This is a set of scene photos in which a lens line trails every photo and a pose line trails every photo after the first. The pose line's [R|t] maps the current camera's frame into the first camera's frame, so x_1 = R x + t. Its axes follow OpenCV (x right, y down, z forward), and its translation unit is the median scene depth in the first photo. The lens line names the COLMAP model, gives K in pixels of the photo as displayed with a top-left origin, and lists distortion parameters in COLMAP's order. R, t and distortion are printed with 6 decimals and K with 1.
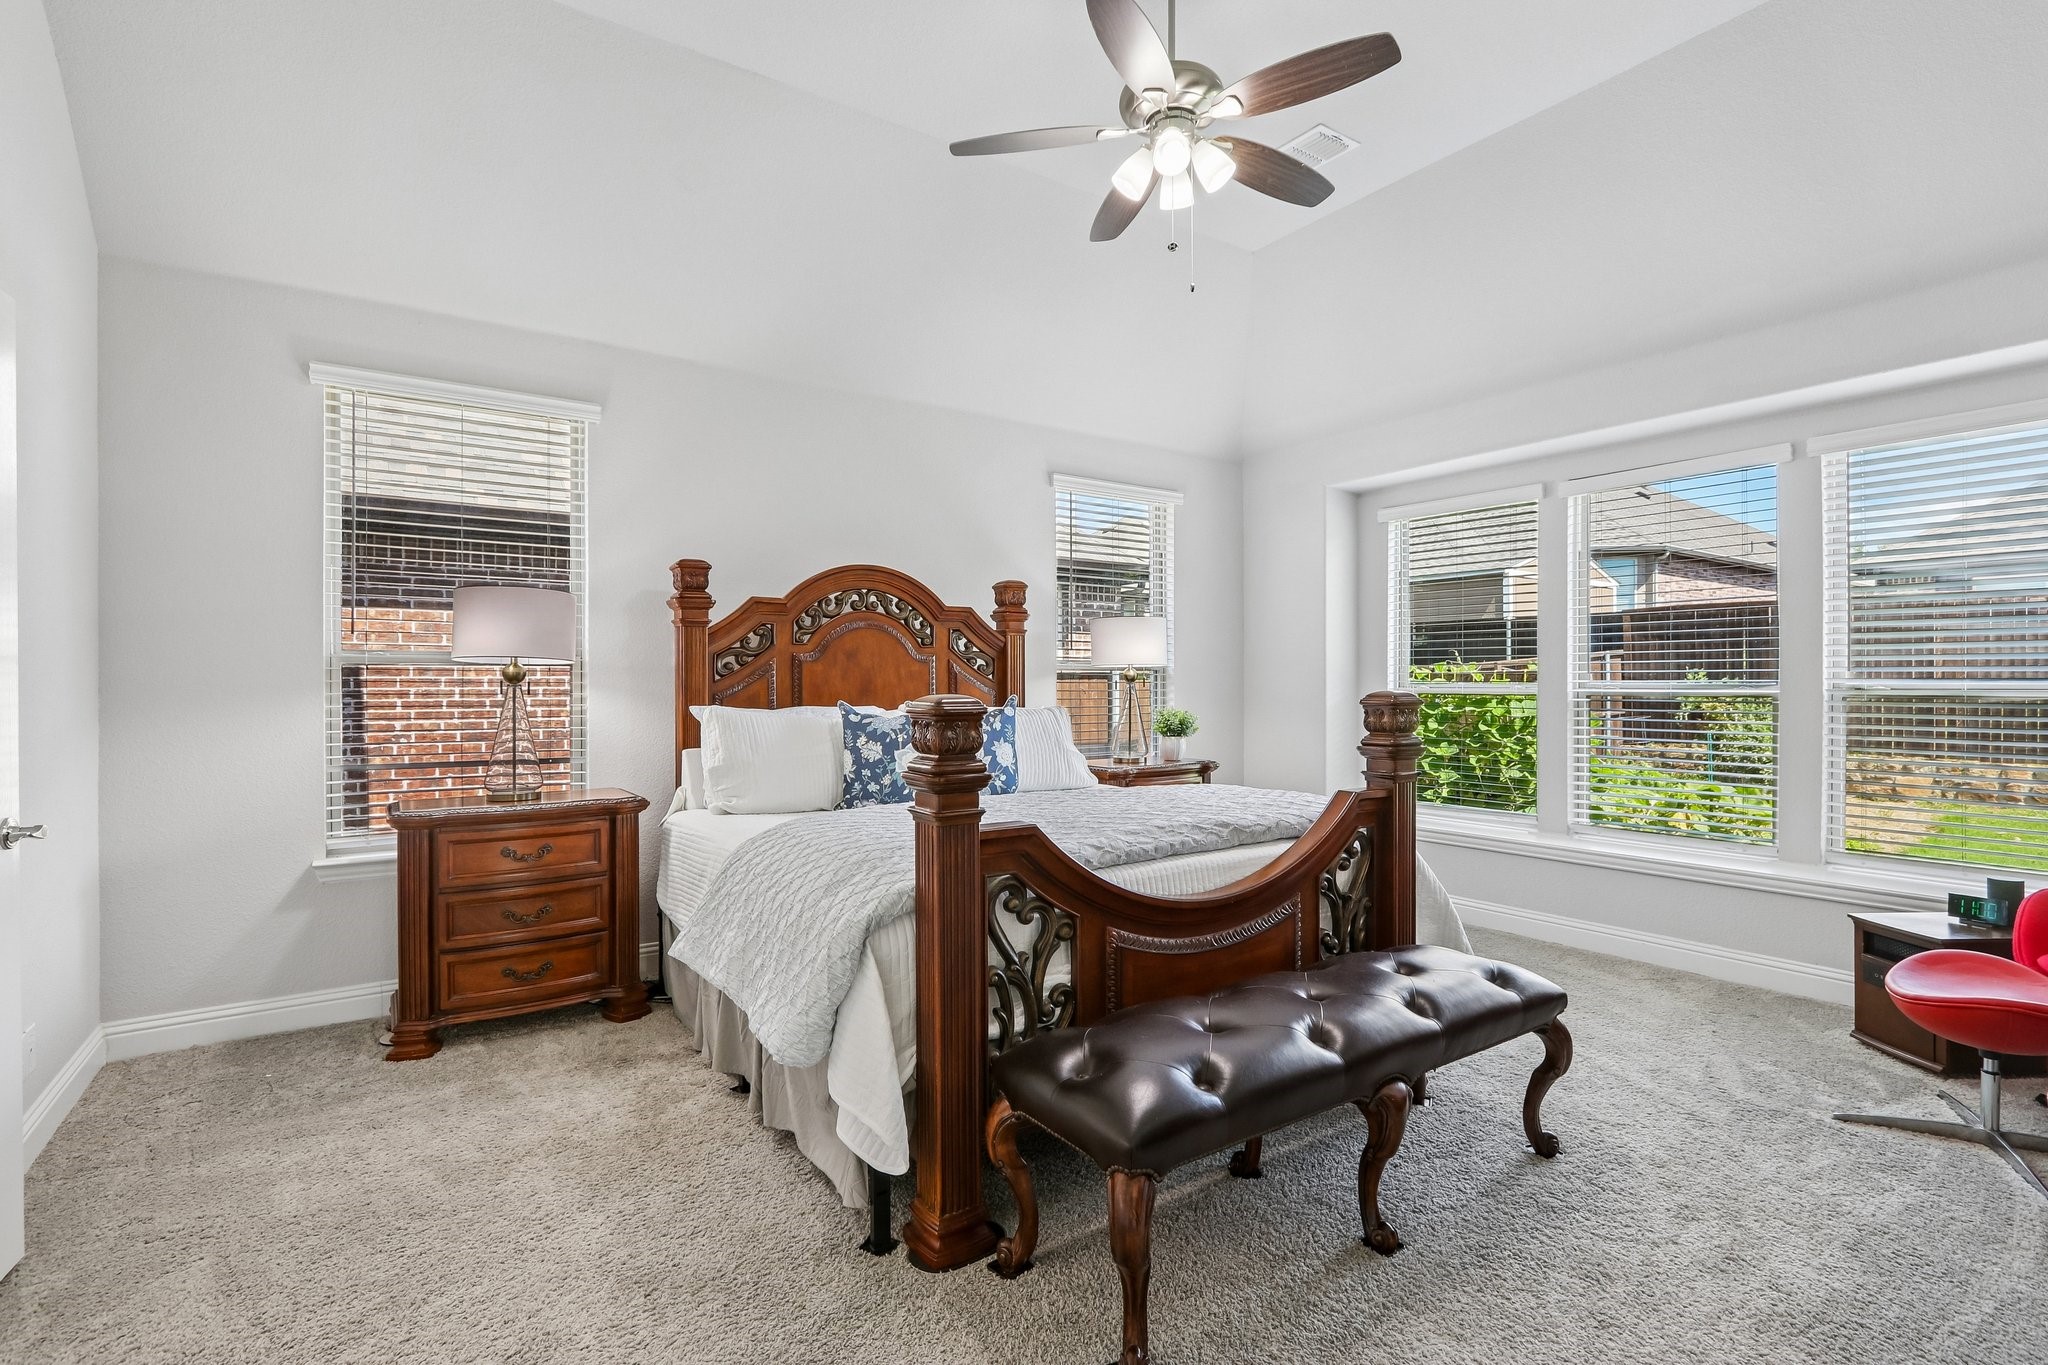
lens RADIAL K [[948.9, 0, 1026.8], [0, 948.9, 689.8], [0, 0, 1]] dist [-0.016277, 0.000327]
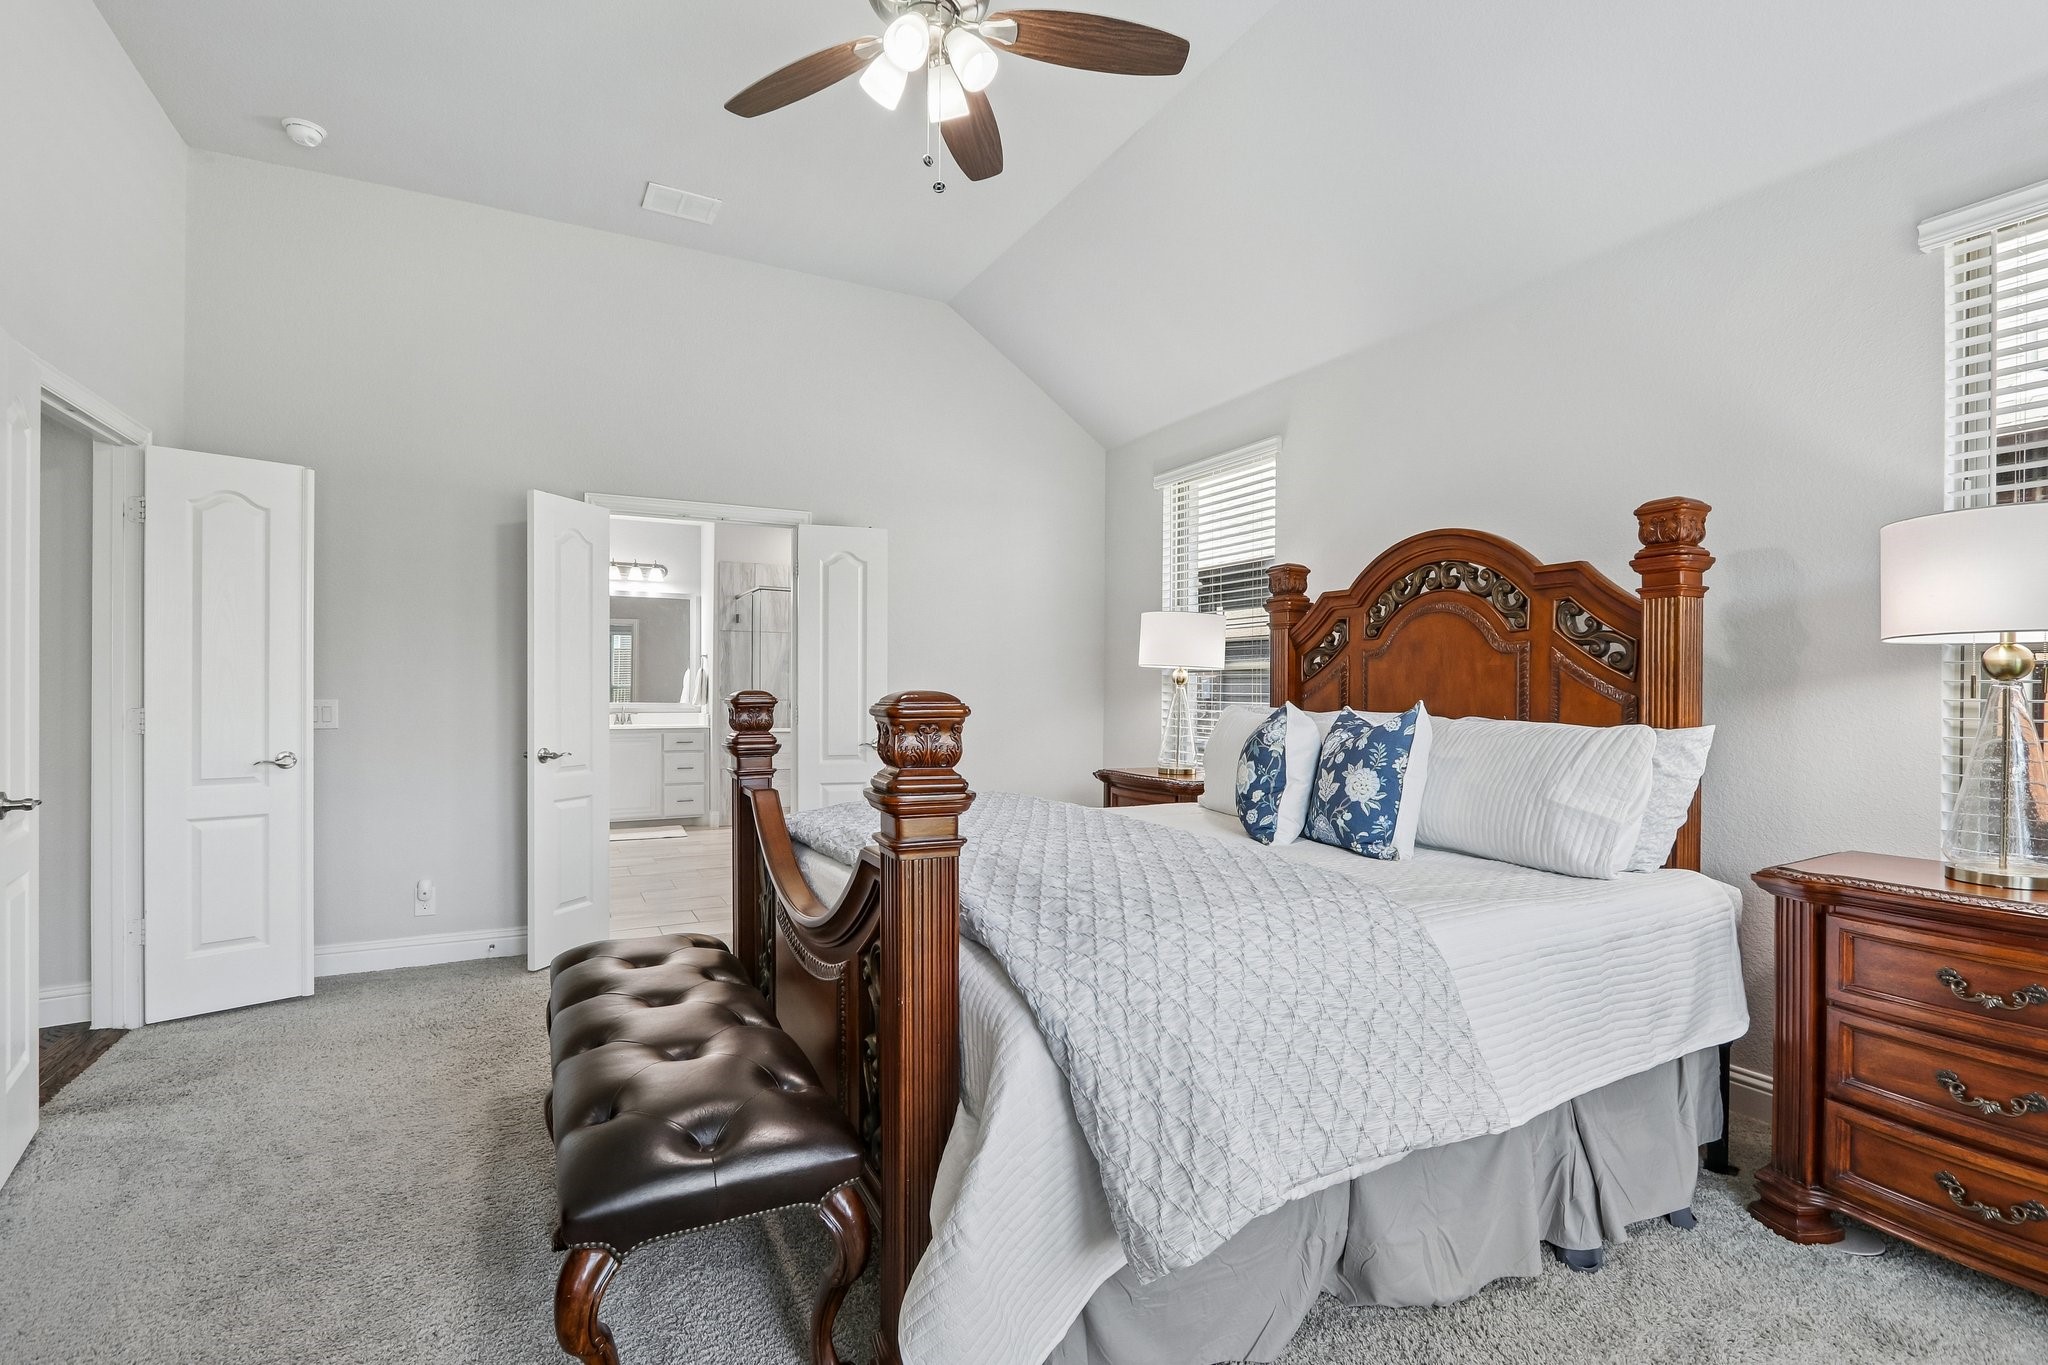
lens RADIAL K [[948.9, 0, 1026.8], [0, 948.9, 689.8], [0, 0, 1]] dist [-0.016277, 0.000327]
pose [[-0.111398, 0.002915, -0.993772, 0.624725], [-0.012945, 0.999907, 0.004384, -0.001162], [0.993692, 0.013353, -0.111350, 0.745591]]
